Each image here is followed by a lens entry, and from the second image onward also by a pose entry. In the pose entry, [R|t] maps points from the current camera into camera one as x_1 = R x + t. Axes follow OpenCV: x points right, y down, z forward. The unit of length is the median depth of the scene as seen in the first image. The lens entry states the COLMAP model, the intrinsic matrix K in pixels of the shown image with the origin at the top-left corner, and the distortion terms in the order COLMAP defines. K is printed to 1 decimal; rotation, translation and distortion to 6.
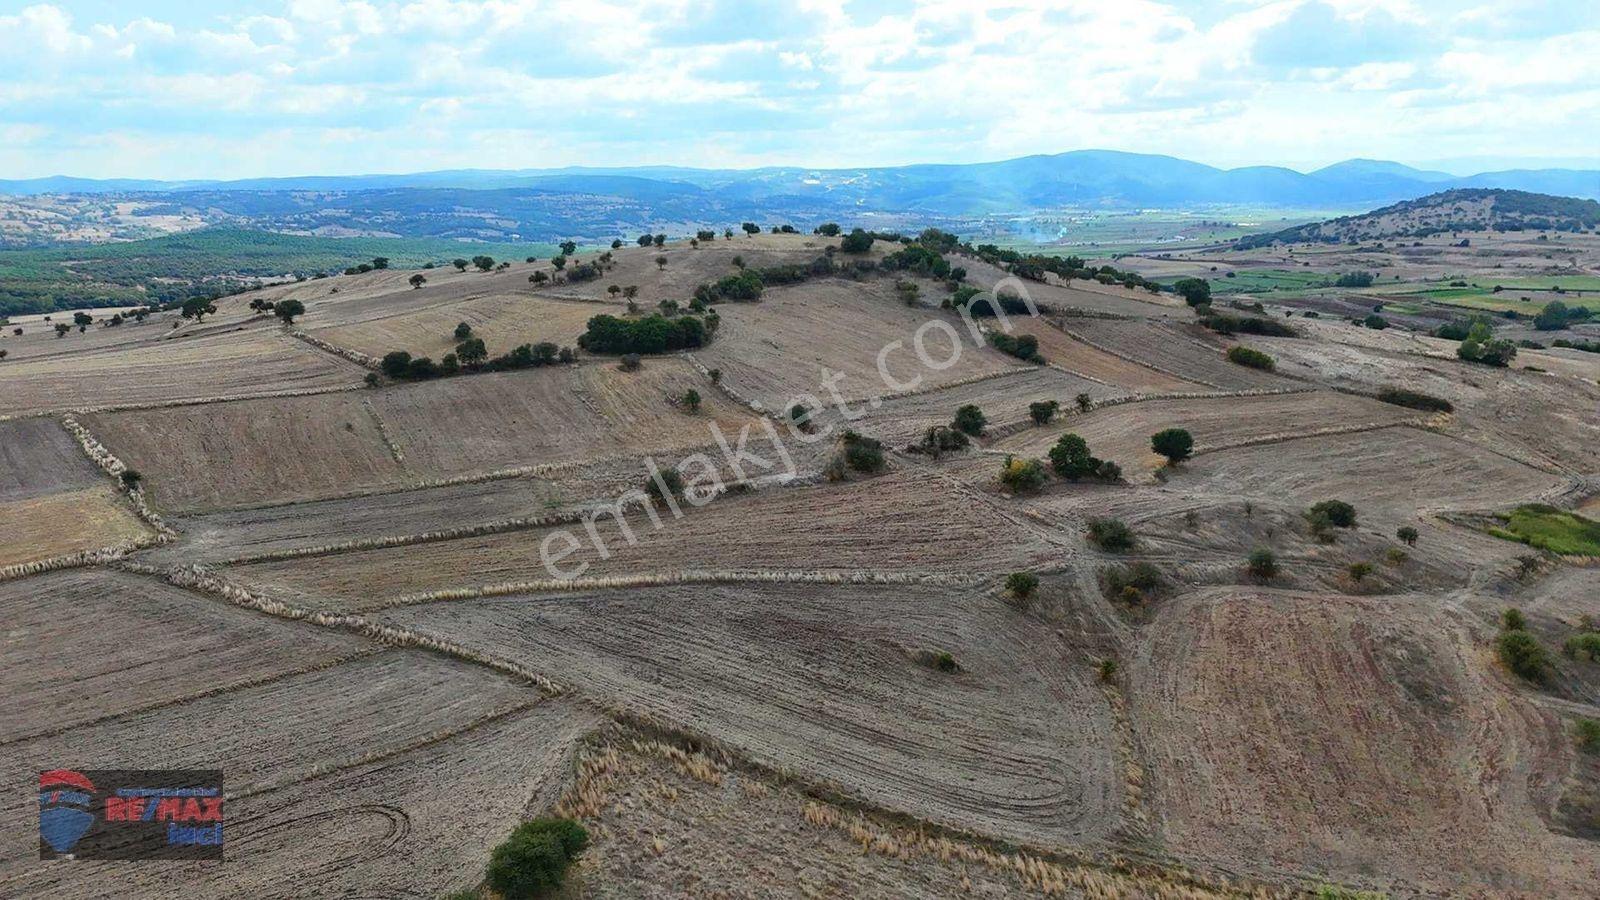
lens RADIAL K [[1171.9, 0, 798.5], [0, 1171.9, 497.2], [0, 0, 1]] dist [0.077056, -0.075074]
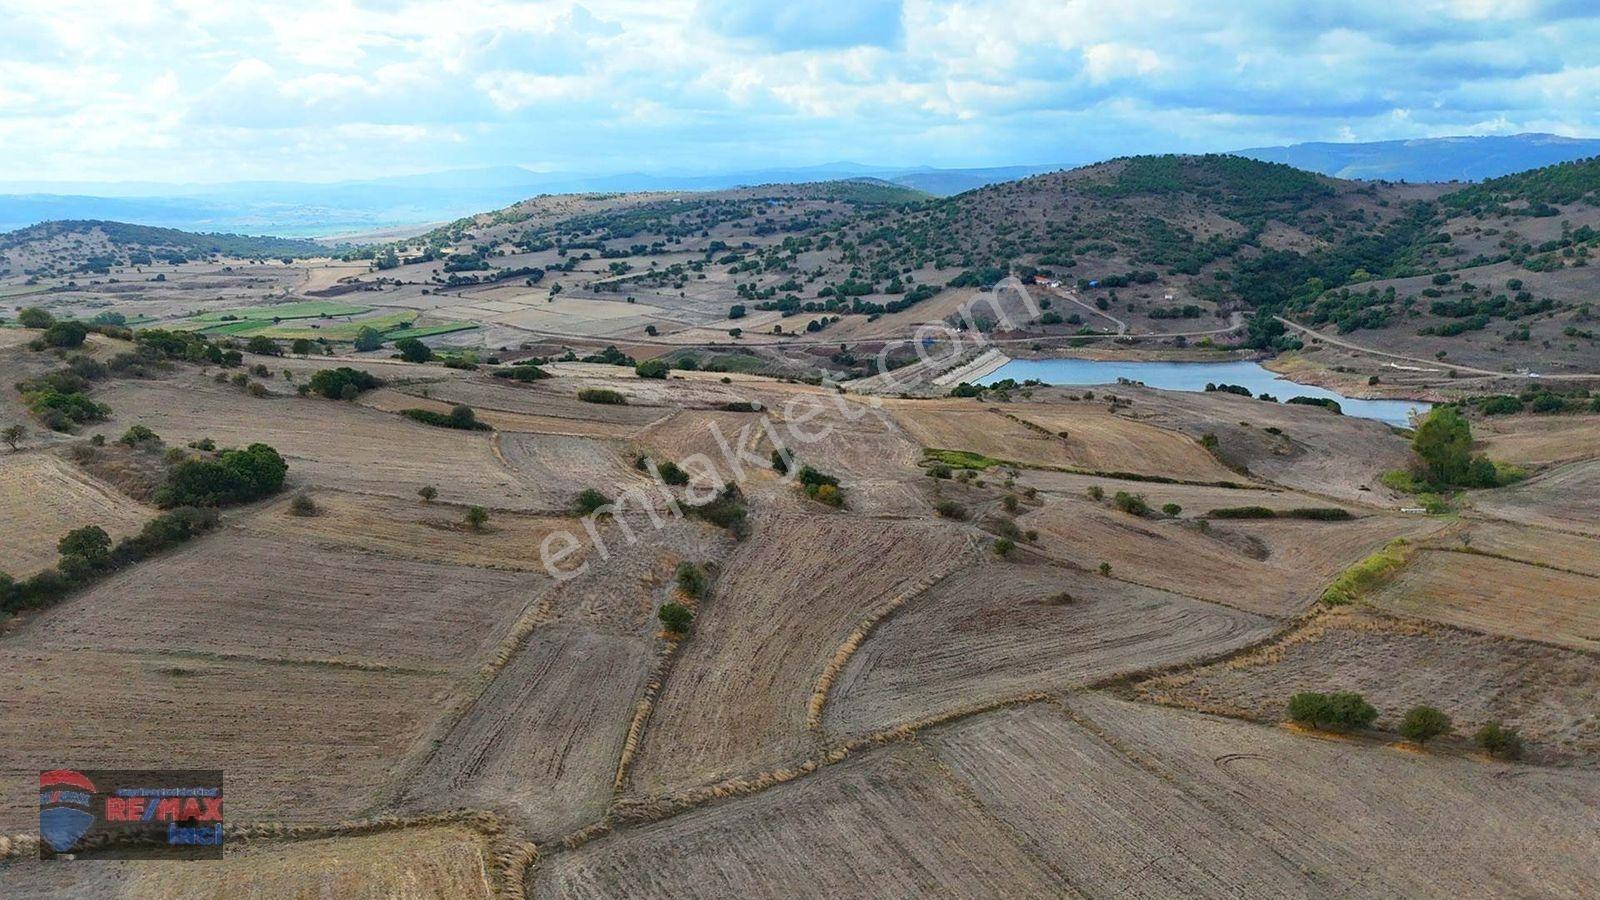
lens RADIAL K [[1171.9, 0, 797.6], [0, 1171.9, 454.9], [0, 0, 1]] dist [0.077056, -0.075074]
pose [[0.432683, -0.192394, 0.880778, -0.577810], [0.237837, 0.966714, 0.094328, -0.115360], [-0.869608, 0.168668, 0.464039, 0.235098]]
